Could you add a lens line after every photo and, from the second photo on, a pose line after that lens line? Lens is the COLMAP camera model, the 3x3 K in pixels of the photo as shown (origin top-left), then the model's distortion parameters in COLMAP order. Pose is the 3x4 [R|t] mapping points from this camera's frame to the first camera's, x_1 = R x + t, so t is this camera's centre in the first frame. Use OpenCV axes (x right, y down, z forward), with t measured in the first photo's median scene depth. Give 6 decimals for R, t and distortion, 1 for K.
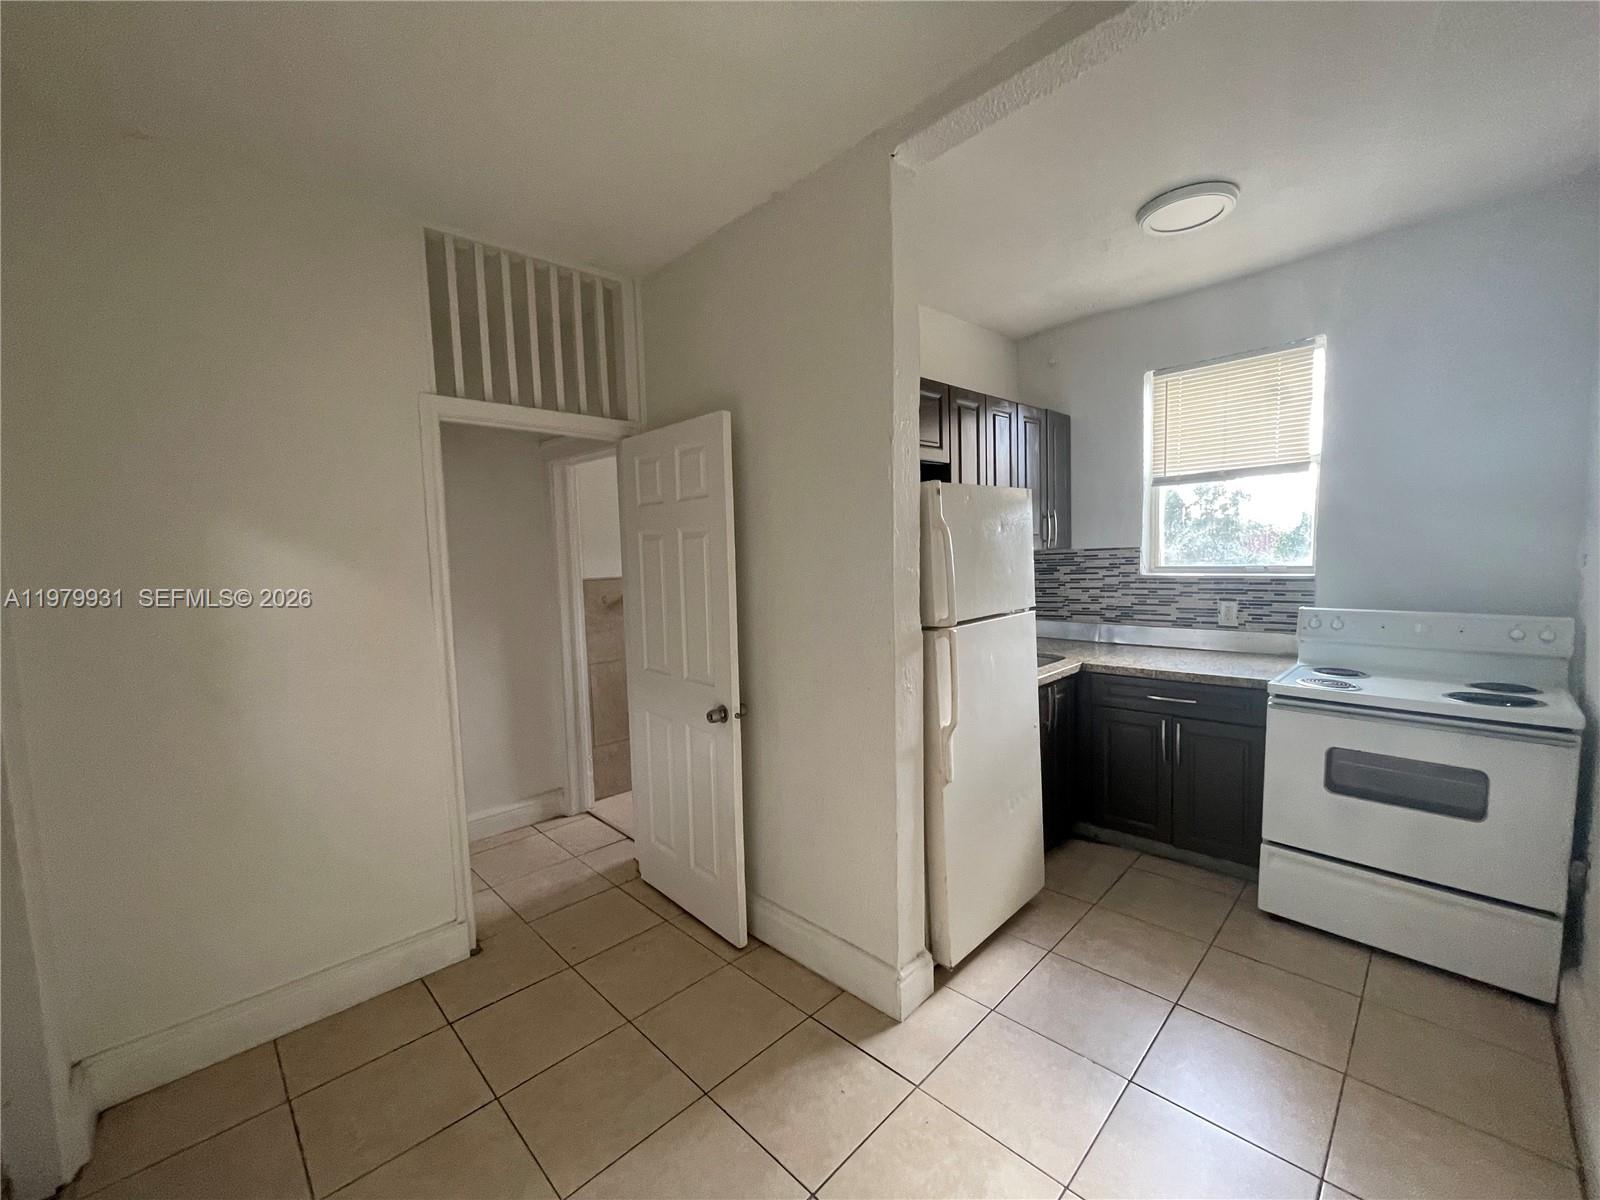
lens RADIAL K [[644.4, 0, 798.9], [0, 644.4, 606.9], [0, 0, 1]] dist [-0.001095, 0.000320]
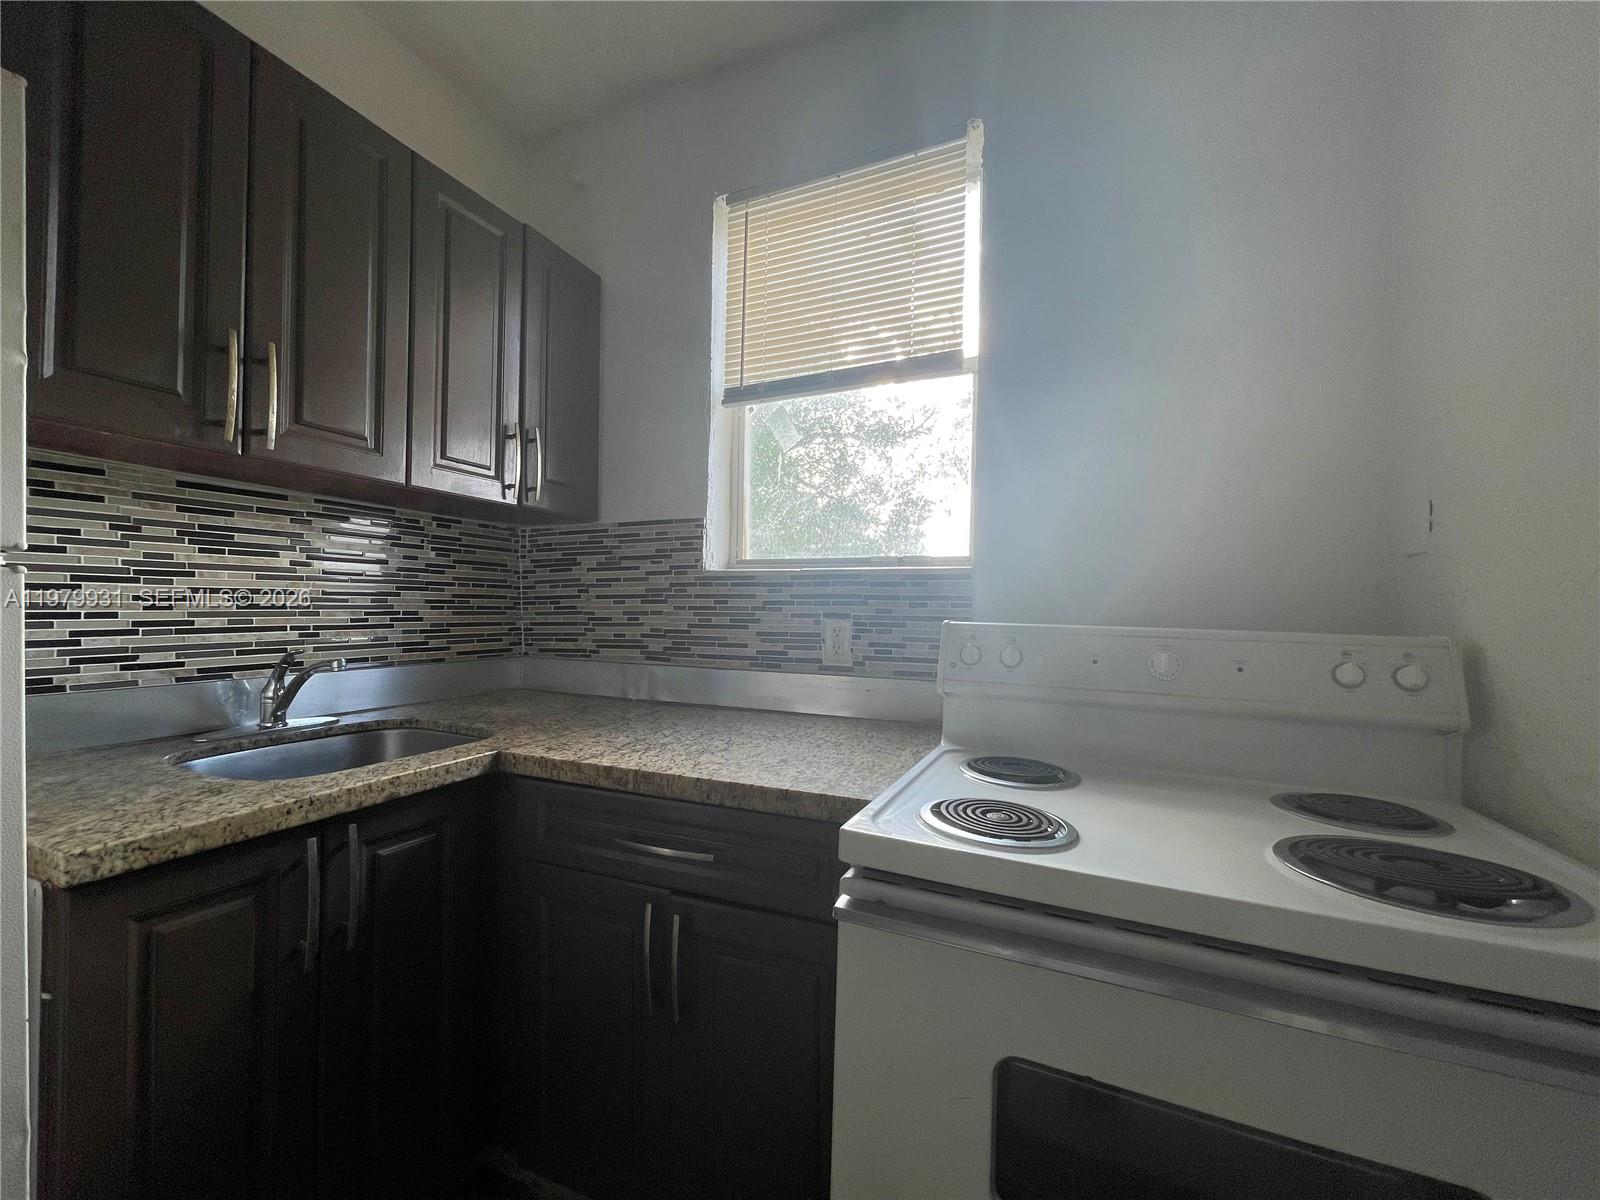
lens RADIAL K [[644.4, 0, 790.8], [0, 644.4, 605.5], [0, 0, 1]] dist [-0.001095, 0.000320]
pose [[0.929112, 0.049408, 0.366482, 0.418664], [-0.014244, 0.995080, -0.098041, 0.030284], [-0.369523, 0.085871, 0.925245, 0.506432]]
